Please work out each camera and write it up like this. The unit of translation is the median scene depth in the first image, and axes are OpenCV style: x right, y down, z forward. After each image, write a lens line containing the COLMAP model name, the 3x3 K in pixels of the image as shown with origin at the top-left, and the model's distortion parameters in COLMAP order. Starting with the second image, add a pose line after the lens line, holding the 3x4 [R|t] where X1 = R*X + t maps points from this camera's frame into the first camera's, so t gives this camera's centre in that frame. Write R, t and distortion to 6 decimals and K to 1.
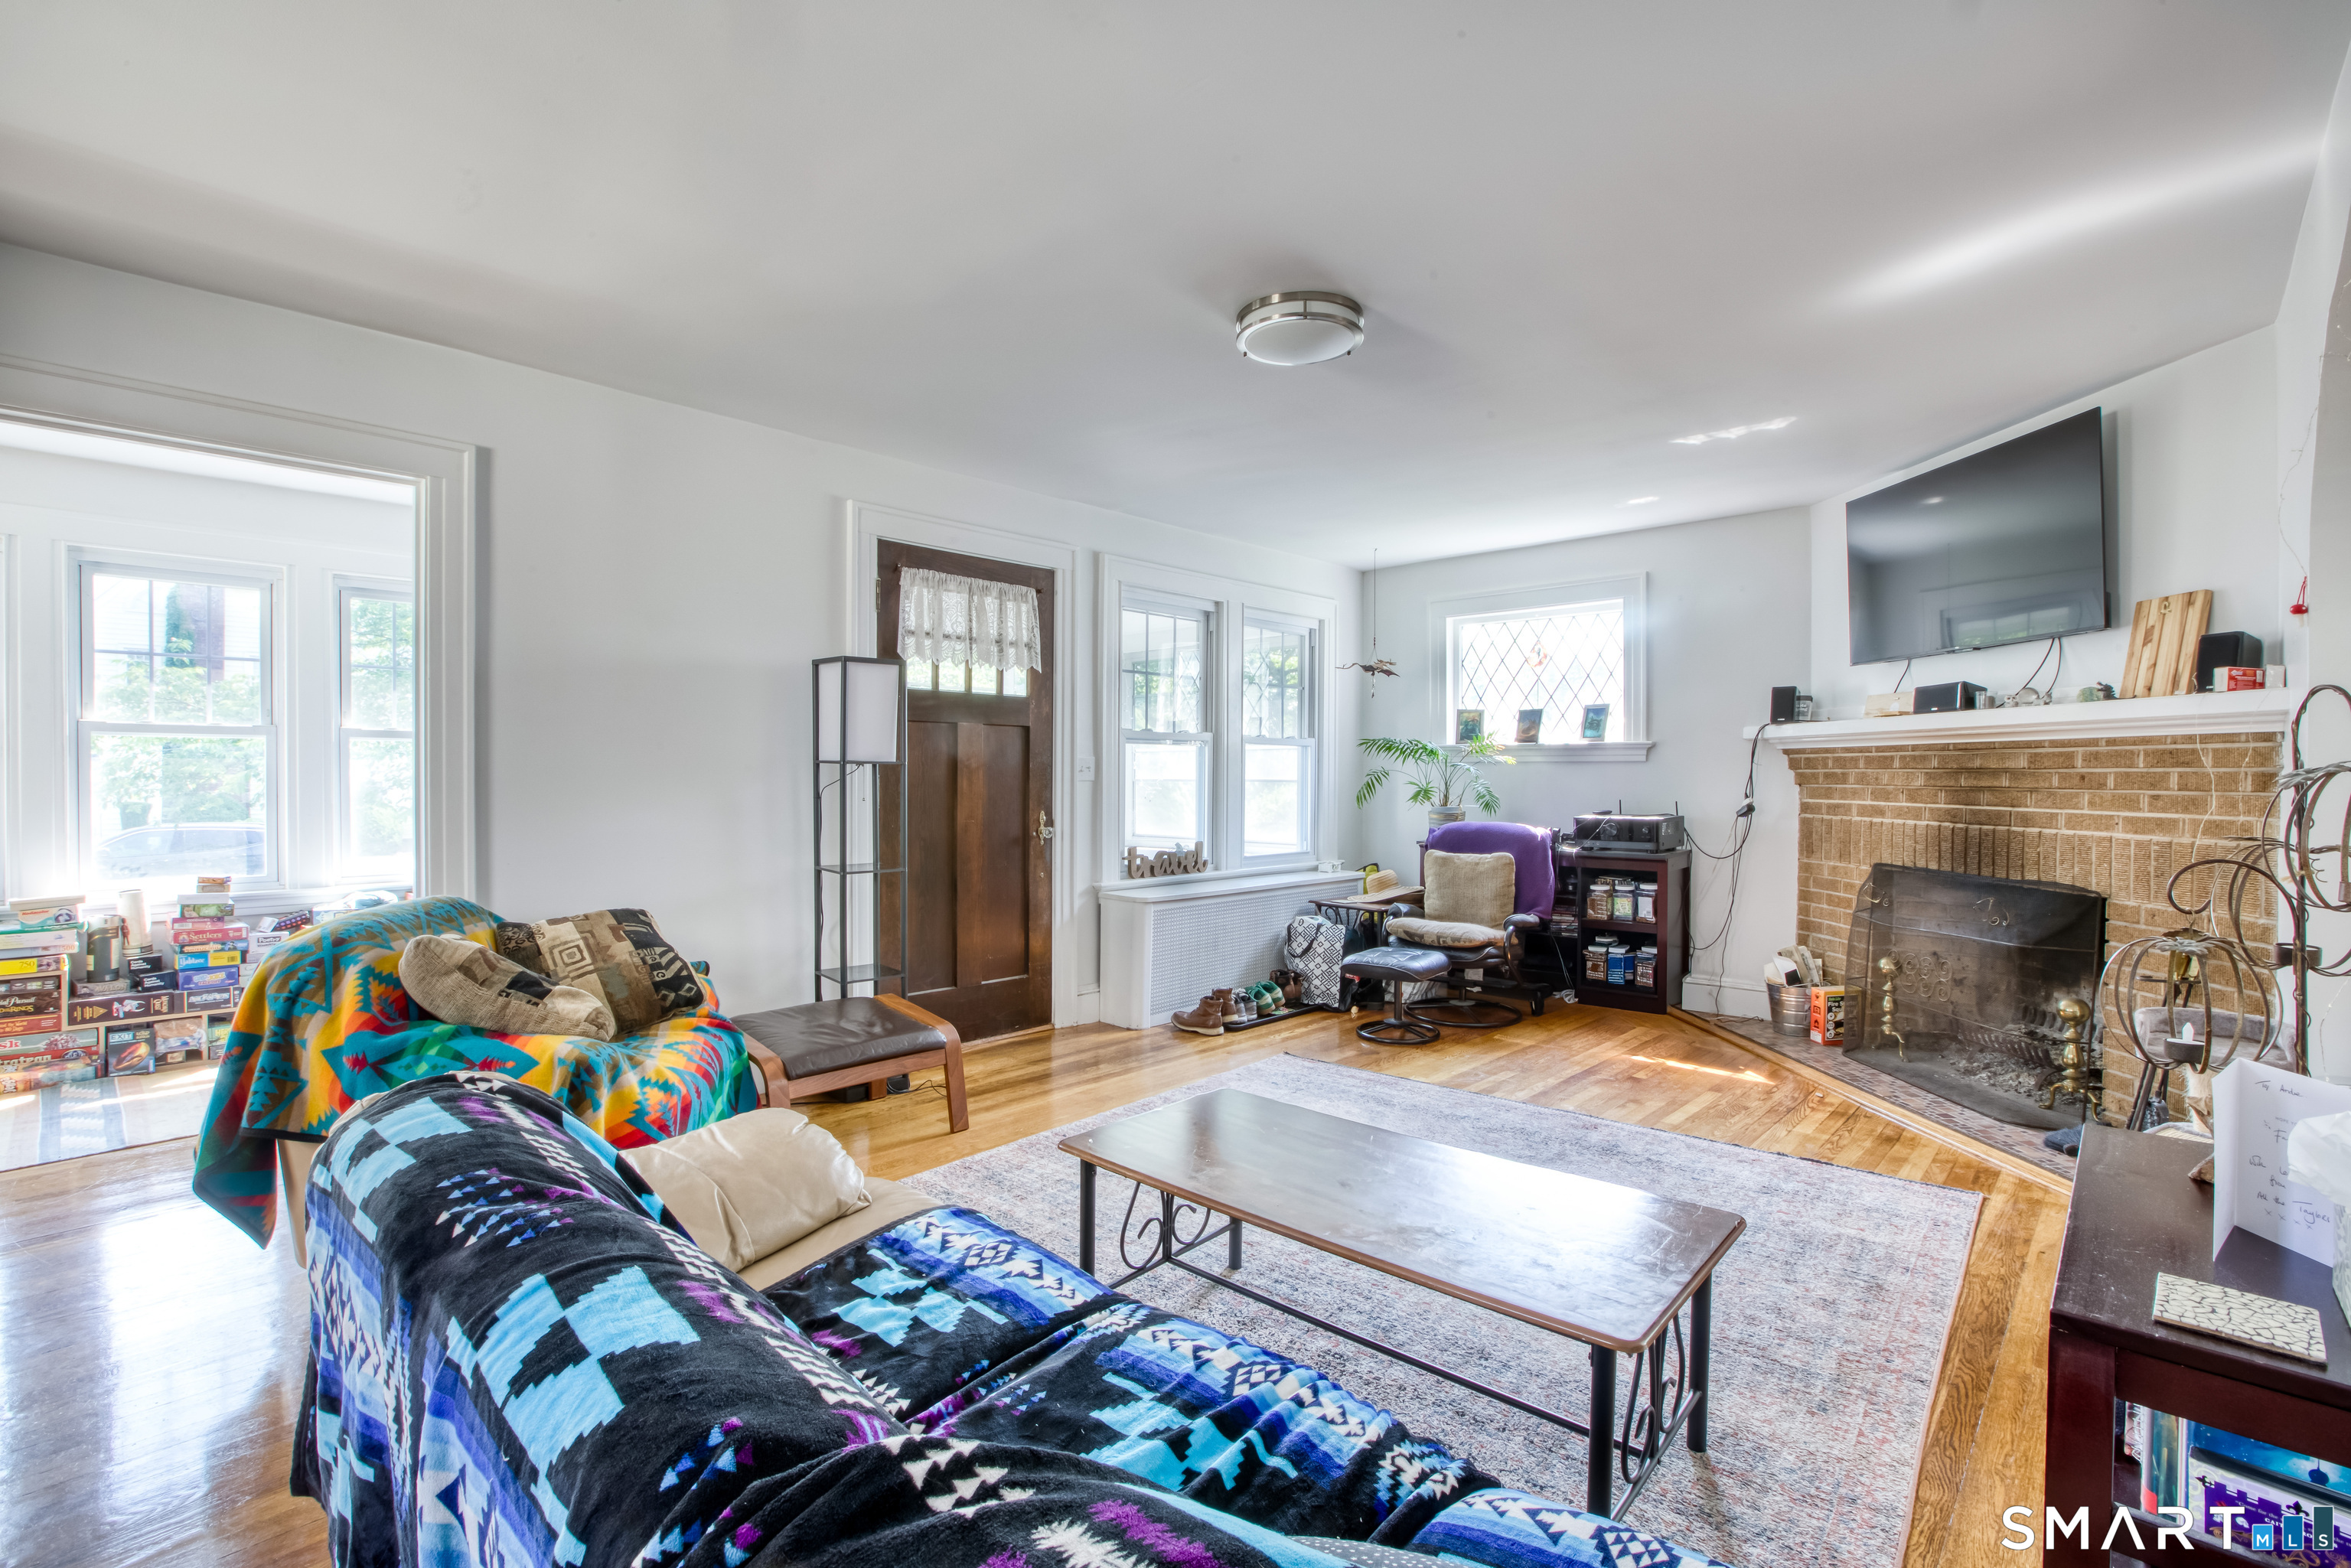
lens RADIAL K [[1058.6, 0, 1175.5], [0, 1058.6, 784.0], [0, 0, 1]] dist [-0.016114, 0.000242]
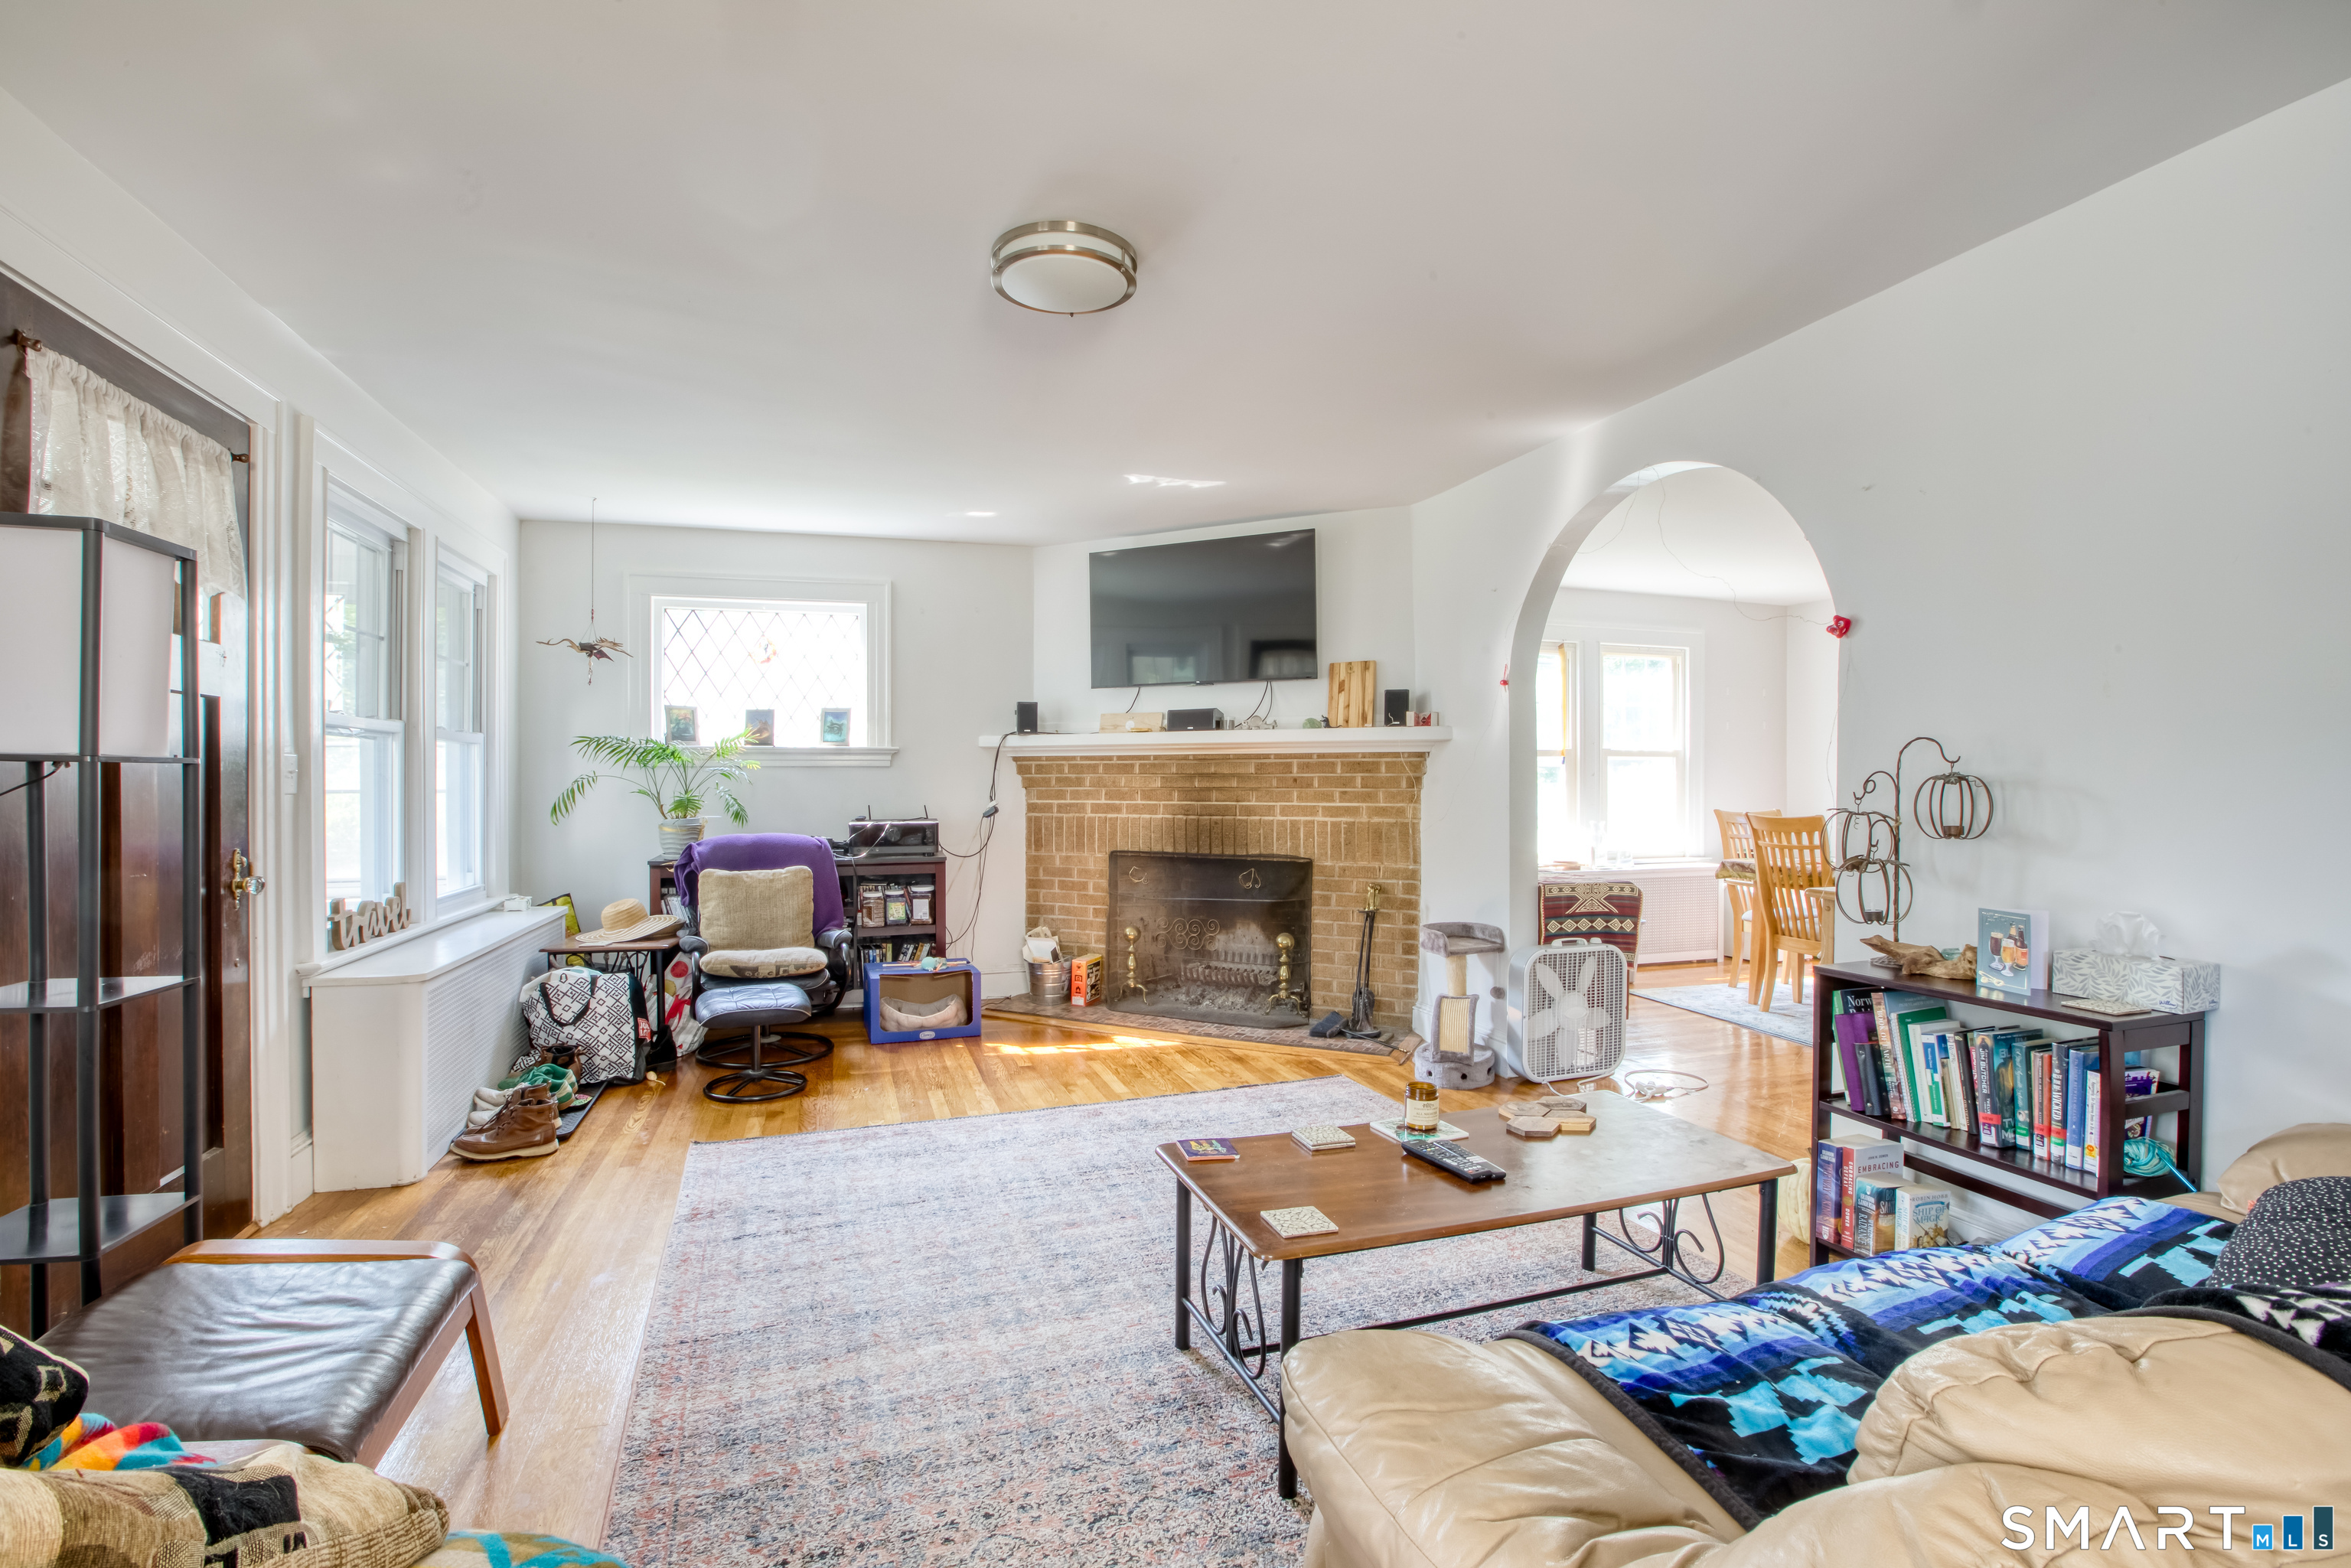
lens RADIAL K [[1065.4, 0, 1175.5], [0, 1065.4, 784.0], [0, 0, 1]] dist [-0.064957, 0.030317]
pose [[0.497219, -0.006853, 0.867598, -0.468511], [0.011794, 0.999930, 0.001139, -0.004125], [-0.867545, 0.009666, 0.497265, 0.389653]]
